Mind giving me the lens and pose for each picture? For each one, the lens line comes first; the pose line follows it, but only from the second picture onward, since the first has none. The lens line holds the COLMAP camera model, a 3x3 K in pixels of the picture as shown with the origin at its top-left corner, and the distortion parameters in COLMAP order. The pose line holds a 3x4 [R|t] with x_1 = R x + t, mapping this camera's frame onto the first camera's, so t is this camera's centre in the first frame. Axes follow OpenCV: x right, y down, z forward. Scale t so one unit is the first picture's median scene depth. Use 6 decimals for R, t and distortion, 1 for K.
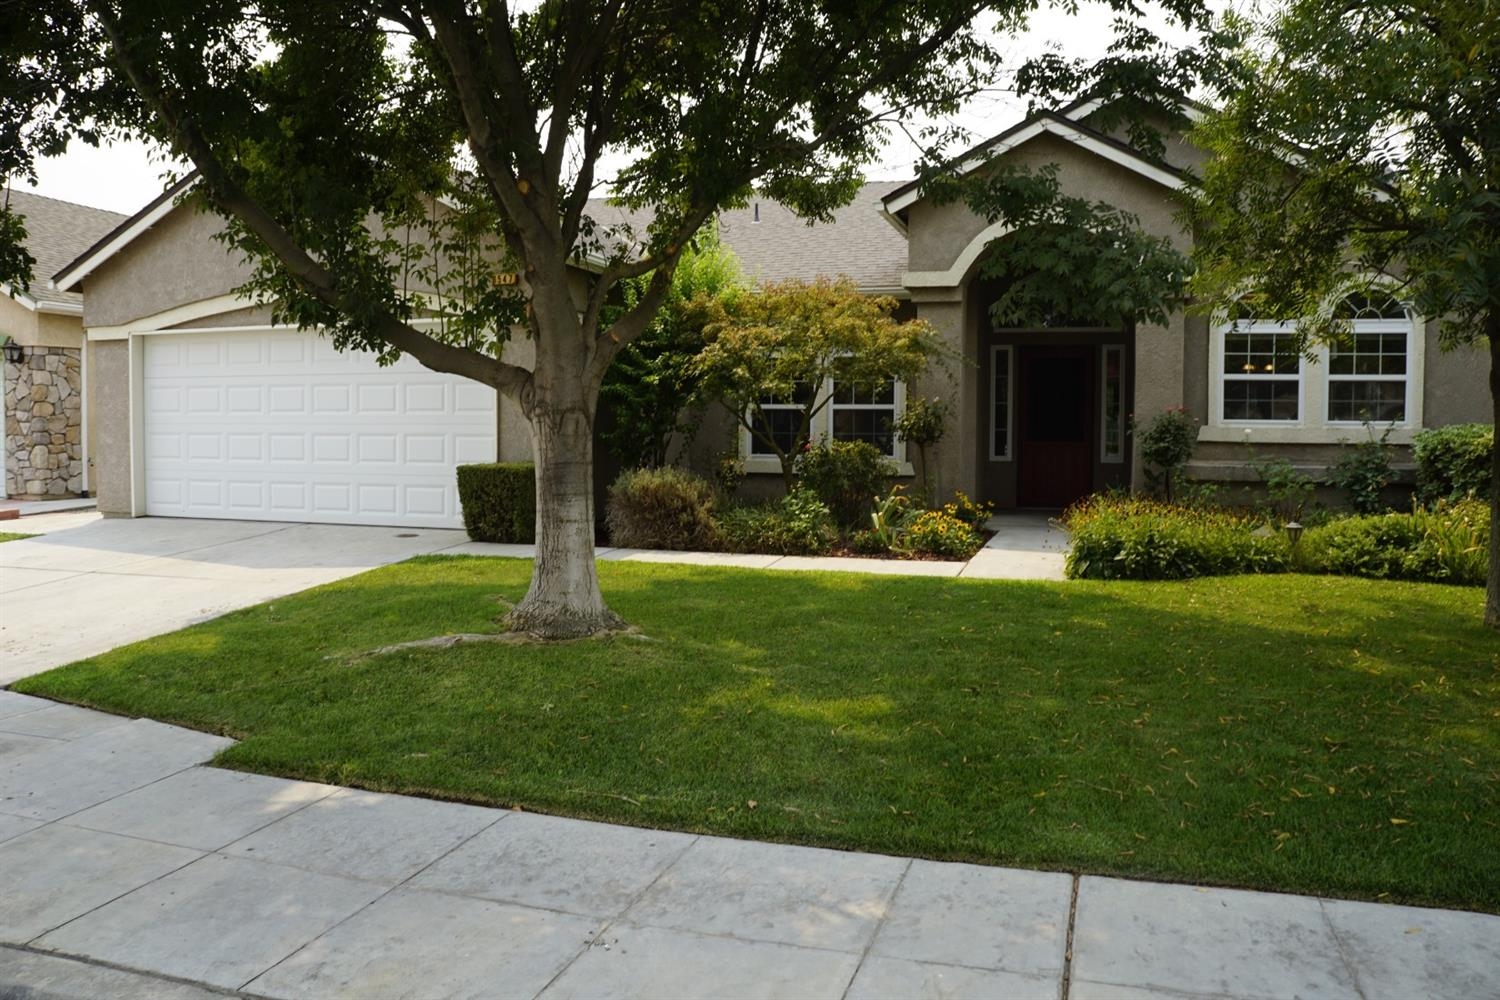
lens RADIAL K [[1167.4, 0, 750.0], [0, 1167.4, 500.0], [0, 0, 1]] dist [-0.183359, 0.140536]
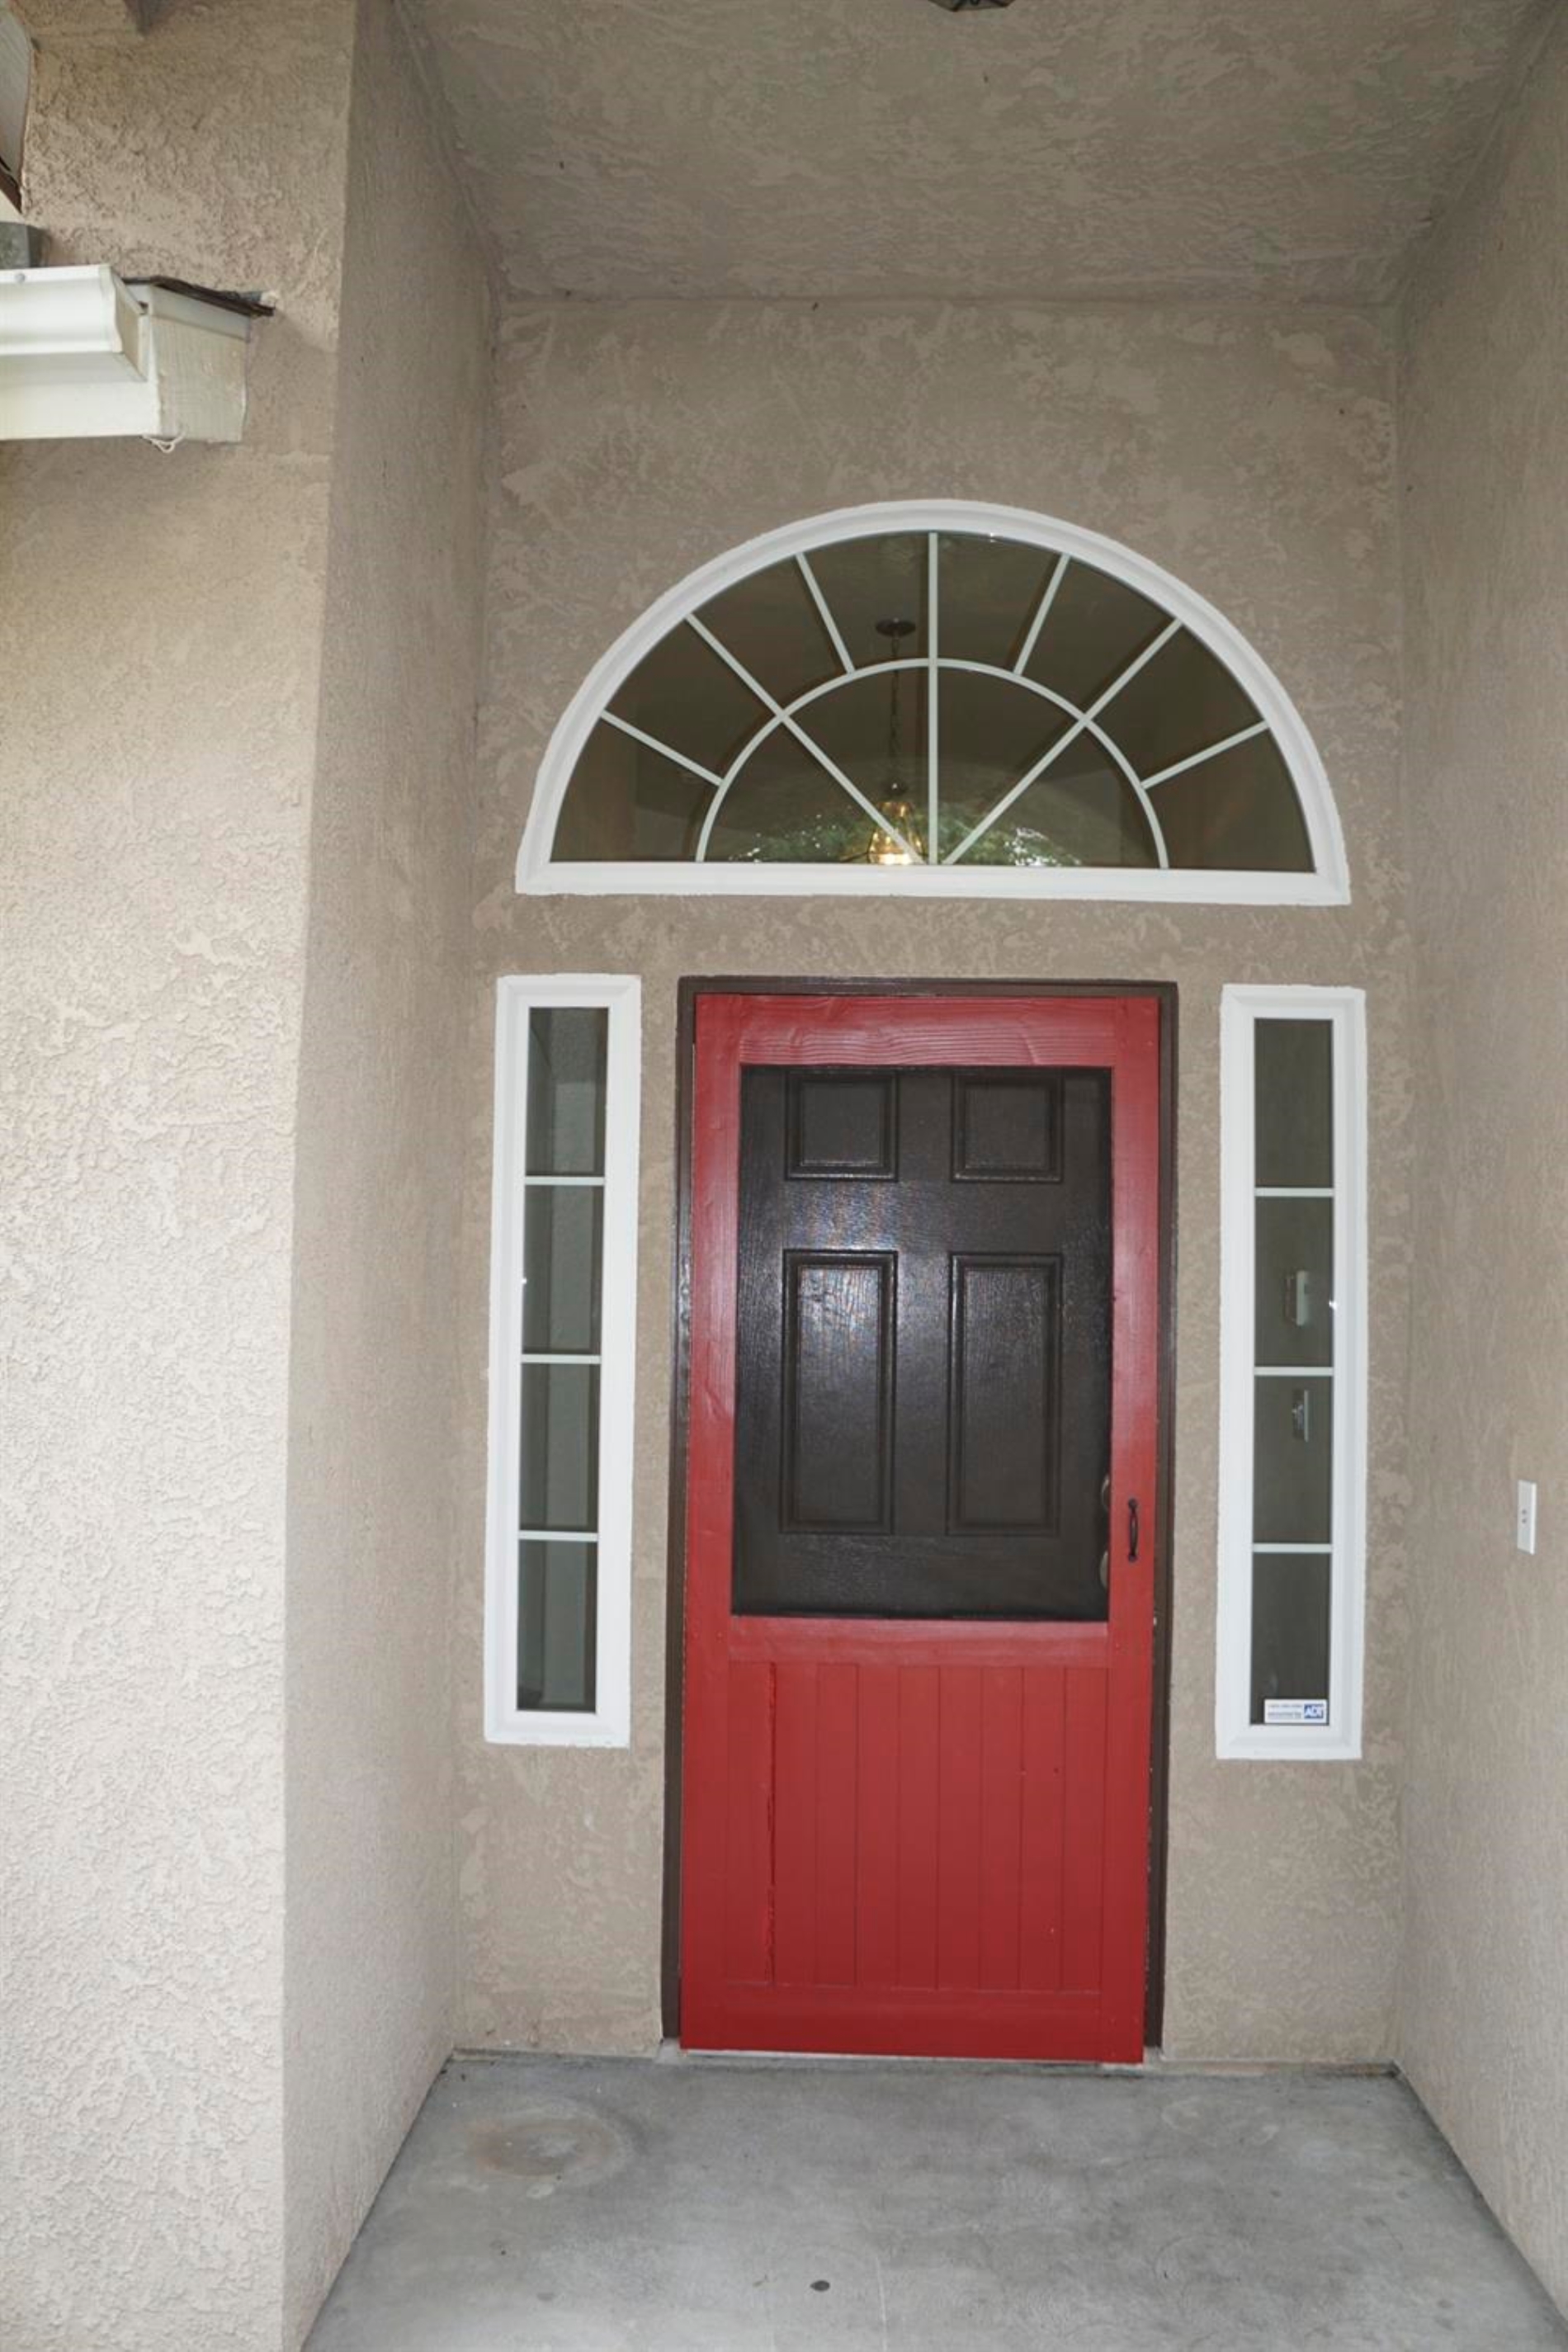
lens RADIAL K [[1830.5, 0, 784.0], [0, 1830.5, 1176.0], [0, 0, 1]] dist [-0.183359, 0.140536]
pose [[0.964804, 0.023265, 0.261937, 0.235891], [0.005354, 0.994134, -0.108021, -0.106107], [-0.262914, 0.105621, 0.959021, 0.986934]]
